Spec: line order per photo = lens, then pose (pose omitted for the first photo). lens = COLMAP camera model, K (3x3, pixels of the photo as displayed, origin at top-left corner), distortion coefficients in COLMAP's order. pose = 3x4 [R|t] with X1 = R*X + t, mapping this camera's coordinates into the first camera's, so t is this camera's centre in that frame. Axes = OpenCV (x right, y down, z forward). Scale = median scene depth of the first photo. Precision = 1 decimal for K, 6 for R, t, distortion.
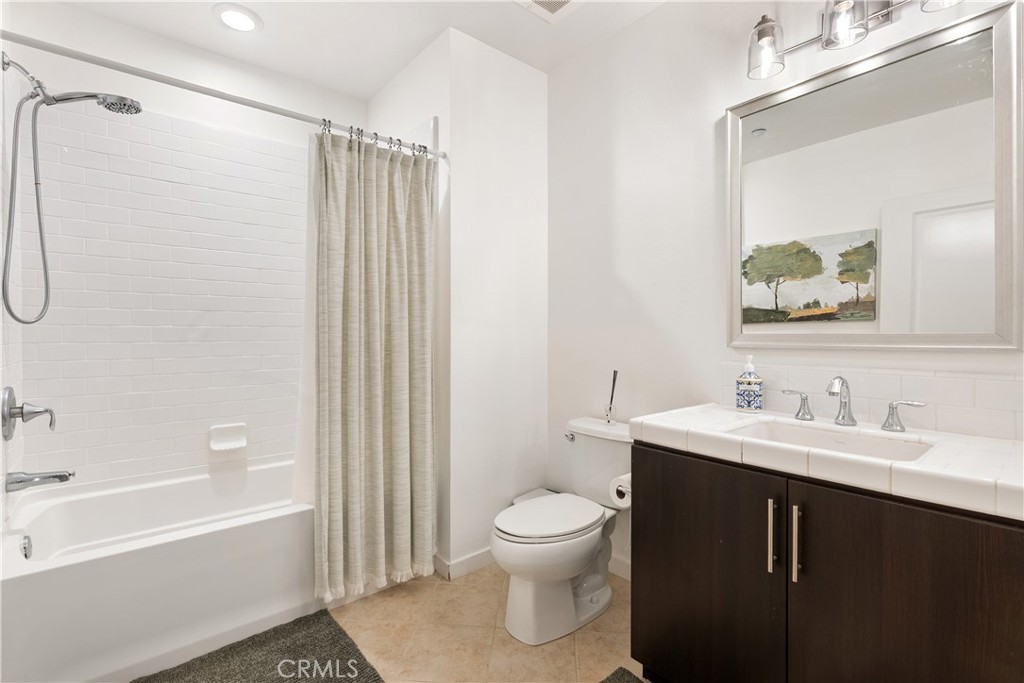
lens RADIAL K [[464.3, 0, 512.5], [0, 464.3, 335.8], [0, 0, 1]] dist [-0.007945, 0.001834]
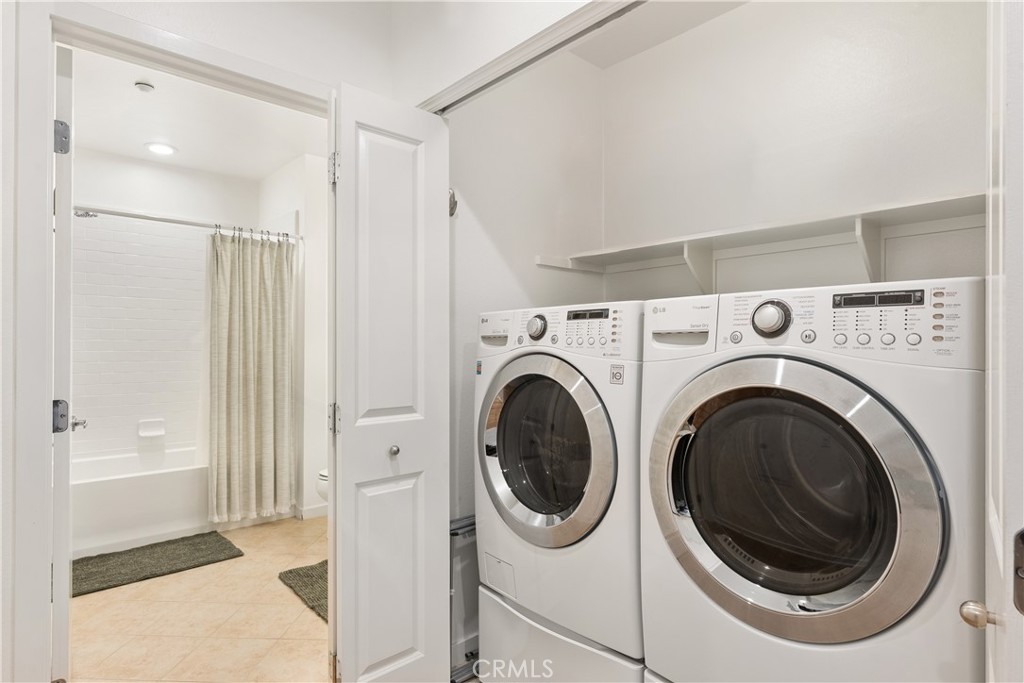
lens RADIAL K [[552.2, 0, 511.8], [0, 552.2, 347.4], [0, 0, 1]] dist [-0.001220, -0.000554]
pose [[0.998885, -0.000930, 0.047209, 0.502509], [0.001582, 0.999904, -0.013780, -0.010691], [-0.047191, 0.013840, 0.998790, -0.911868]]
